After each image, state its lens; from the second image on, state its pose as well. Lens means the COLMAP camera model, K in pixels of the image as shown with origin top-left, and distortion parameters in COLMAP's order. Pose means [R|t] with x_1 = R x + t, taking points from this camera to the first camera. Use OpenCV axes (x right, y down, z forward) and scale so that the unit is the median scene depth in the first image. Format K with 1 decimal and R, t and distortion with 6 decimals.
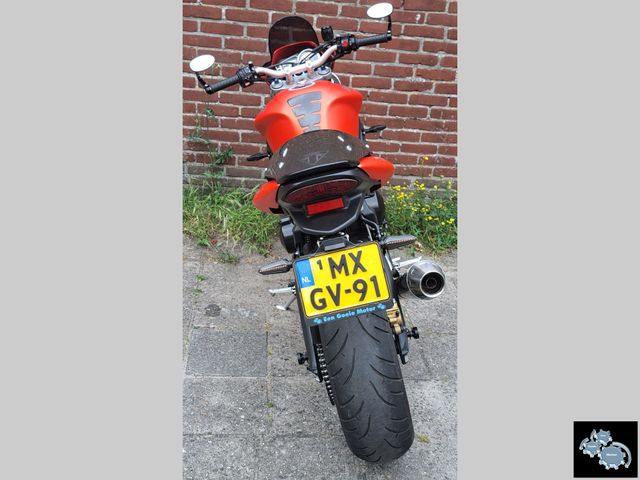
lens RADIAL K [[618.4, 0, 323.9], [0, 618.4, 256.5], [0, 0, 1]] dist [0.072000, -0.013075]
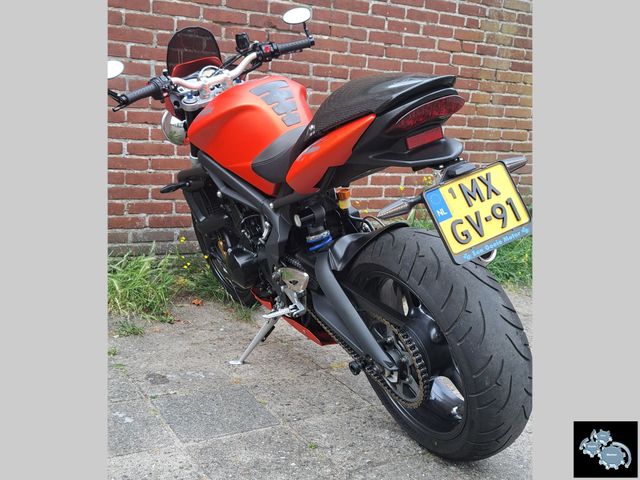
lens RADIAL K [[679.7, 0, 318.6], [0, 679.7, 267.0], [0, 0, 1]] dist [0.072146, -0.025163]
pose [[0.906494, -0.130852, 0.401431, -0.415450], [0.206212, 0.966865, -0.150496, 0.158337], [-0.368436, 0.219203, 0.903440, 0.177582]]
